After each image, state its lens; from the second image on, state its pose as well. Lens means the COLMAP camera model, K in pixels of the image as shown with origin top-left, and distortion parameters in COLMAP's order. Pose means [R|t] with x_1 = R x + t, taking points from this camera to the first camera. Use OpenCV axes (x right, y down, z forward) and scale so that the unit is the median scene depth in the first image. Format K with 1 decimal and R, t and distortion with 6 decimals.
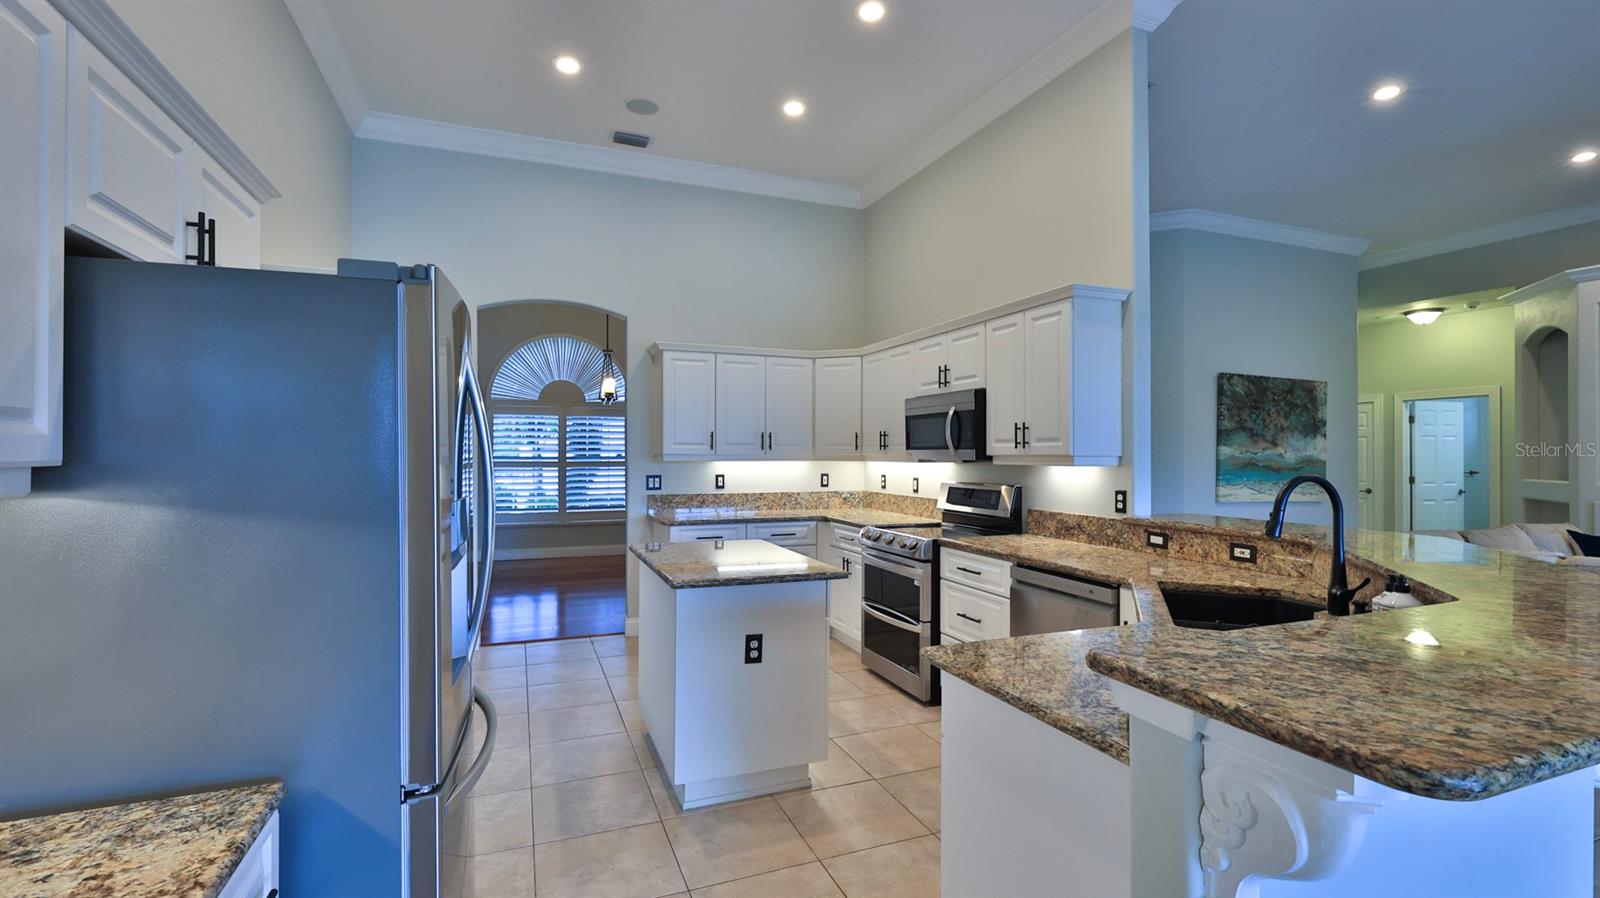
lens RADIAL K [[705.9, 0, 798.6], [0, 705.9, 449.7], [0, 0, 1]] dist [-0.002769, 0.001693]
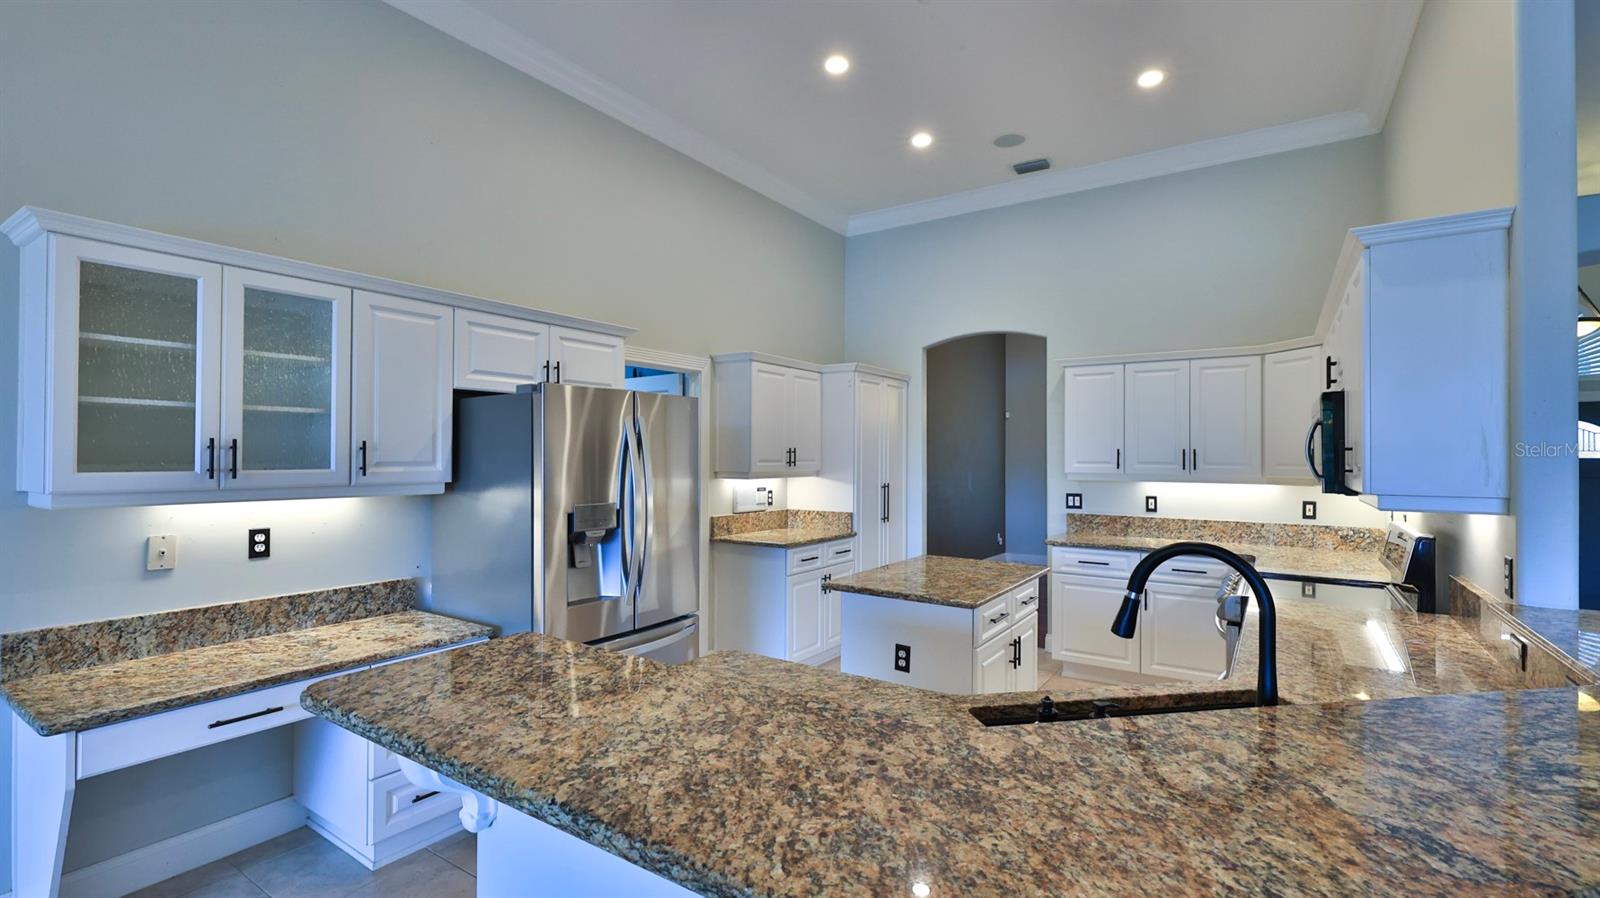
lens RADIAL K [[705.9, 0, 795.5], [0, 705.9, 450.4], [0, 0, 1]] dist [-0.002769, 0.001693]
pose [[0.561656, -0.005634, -0.827352, 0.383830], [-0.001154, 0.999971, -0.007593, -0.015647], [0.827370, 0.005220, 0.561633, 0.127482]]
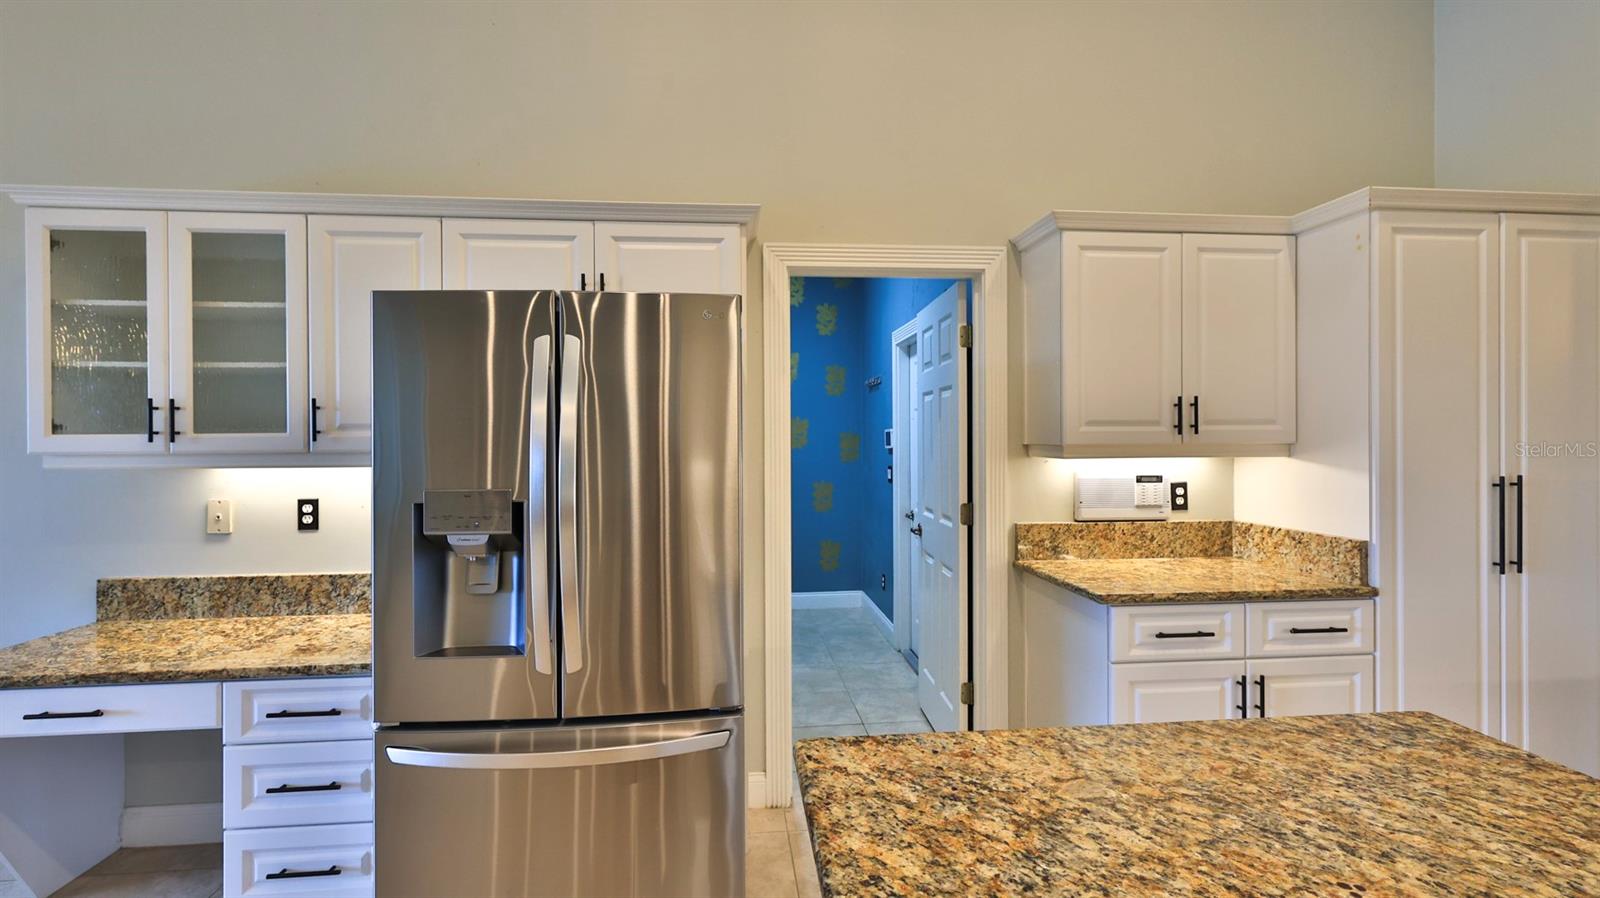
lens RADIAL K [[705.9, 0, 790.9], [0, 705.9, 439.6], [0, 0, 1]] dist [-0.002769, 0.001693]
pose [[-0.276102, 0.001981, -0.961126, 0.117533], [0.007615, 0.999971, -0.000127, -0.000201], [0.961098, -0.007354, -0.276109, 0.526845]]
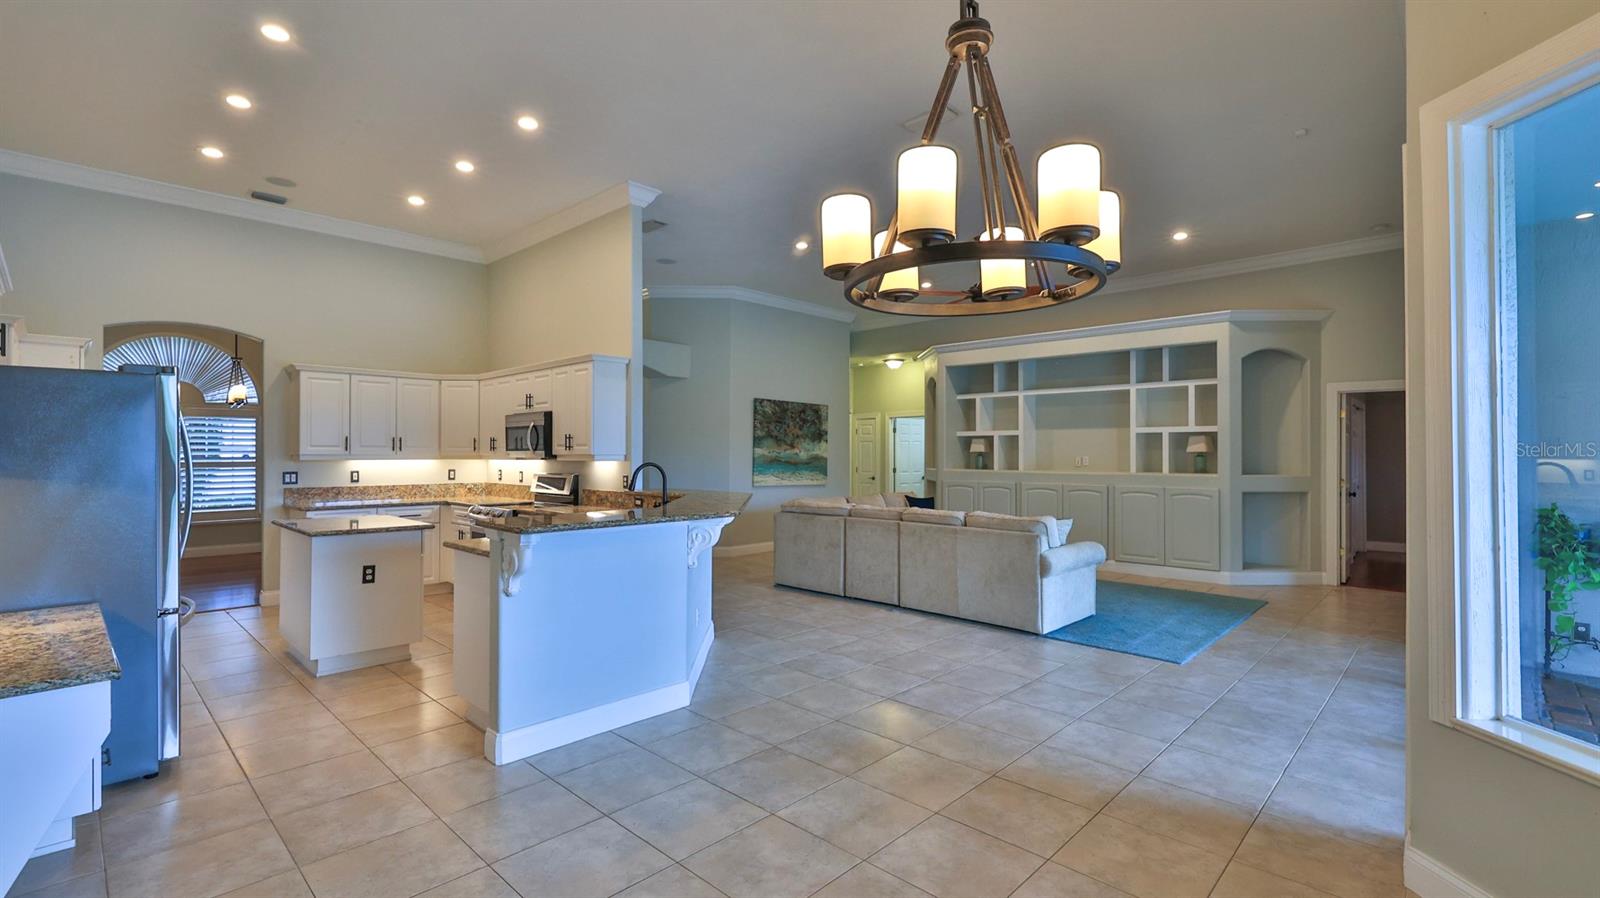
lens RADIAL K [[705.9, 0, 799.7], [0, 705.9, 446.6], [0, 0, 1]] dist [-0.002769, 0.001693]
pose [[0.908232, 0.001949, 0.418463, 0.080391], [-0.000213, 0.999991, -0.004195, -0.002154], [-0.418468, 0.003720, 0.908224, -0.454356]]
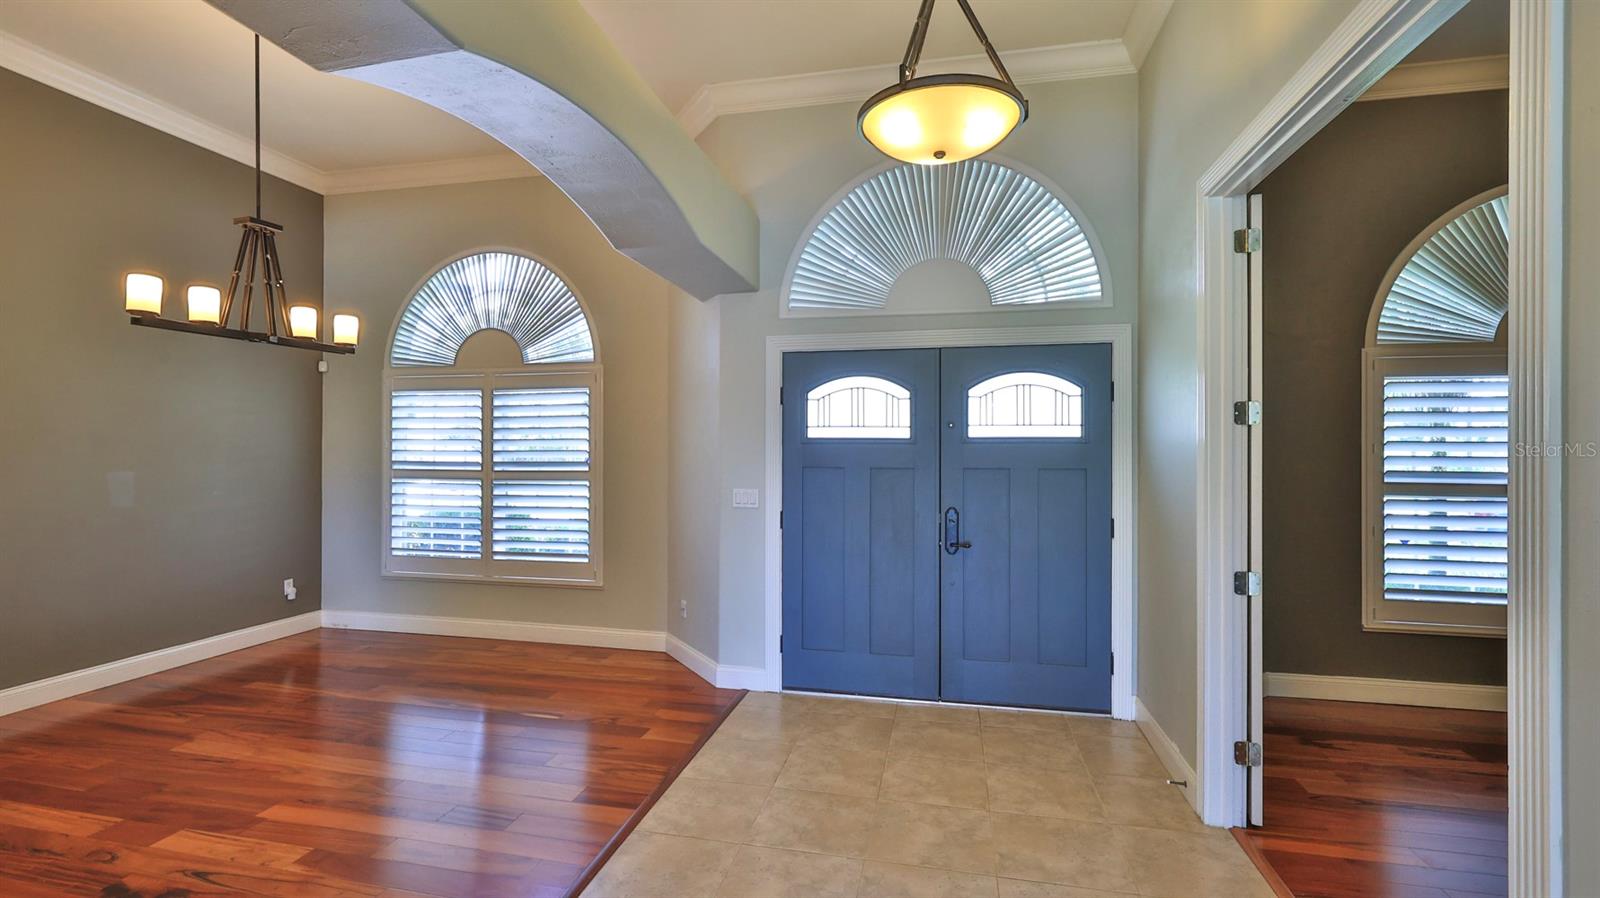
lens RADIAL K [[705.9, 0, 796.5], [0, 705.9, 439.9], [0, 0, 1]] dist [-0.002769, 0.001693]
pose [[0.826467, -0.003850, -0.562972, 0.327327], [0.002445, 0.999992, -0.003250, -0.009212], [0.562980, 0.001309, 0.826469, 1.157212]]
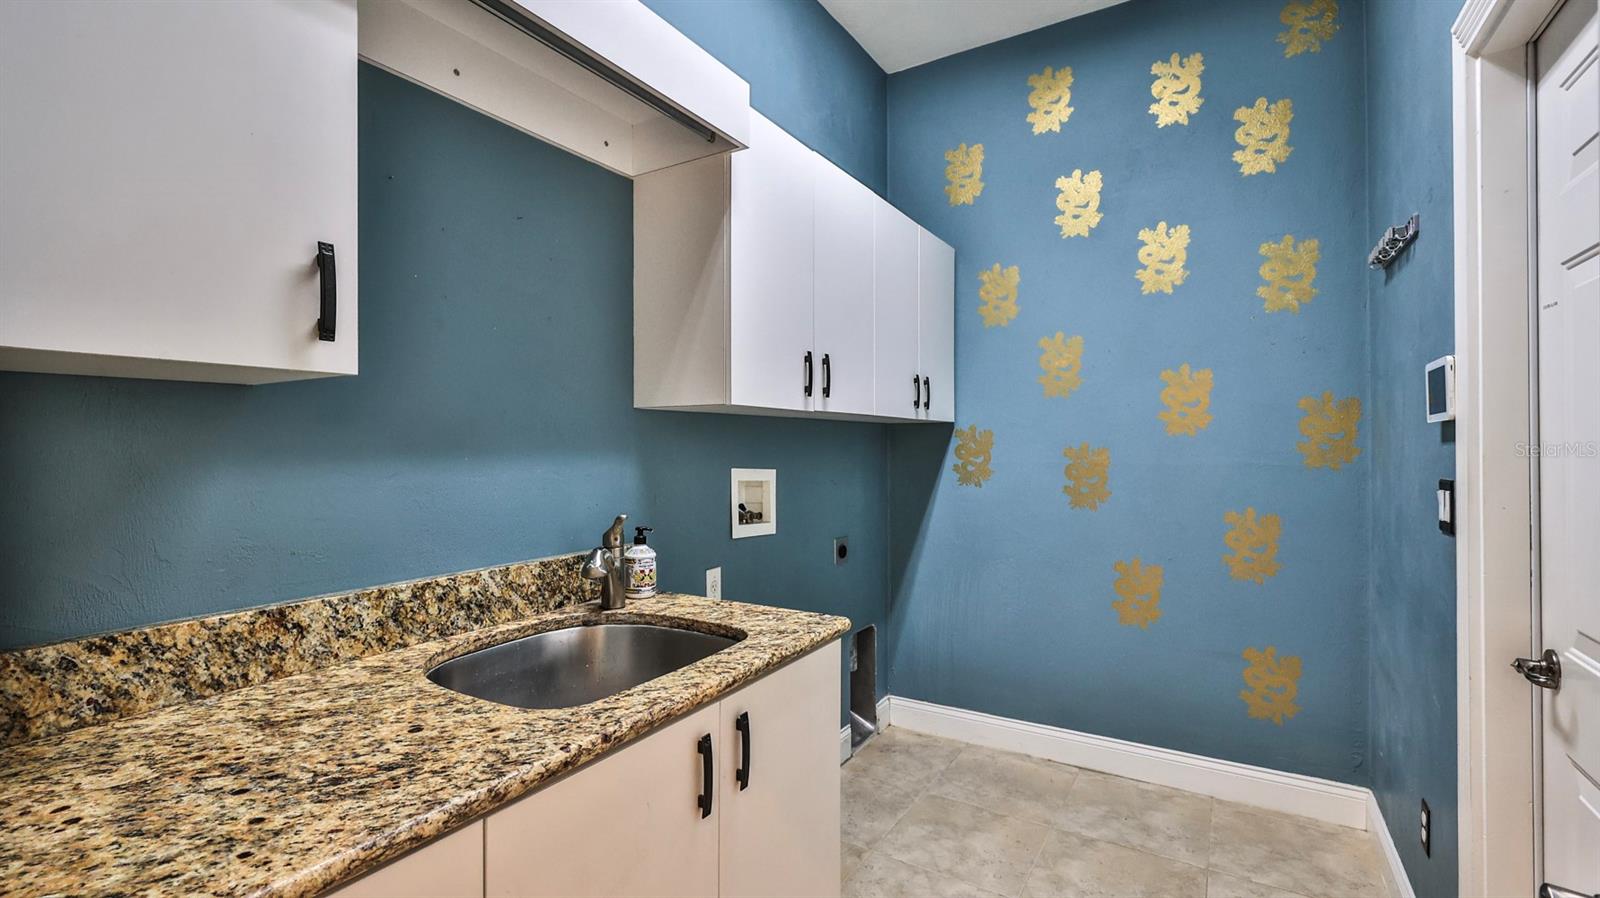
lens RADIAL K [[705.9, 0, 797.1], [0, 705.9, 445.3], [0, 0, 1]] dist [-0.002769, 0.001693]
pose [[-0.797945, -0.000831, -0.602729, -0.400862], [0.002914, 0.999982, -0.005236, 0.020919], [0.602723, -0.005935, -0.797929, 0.468203]]
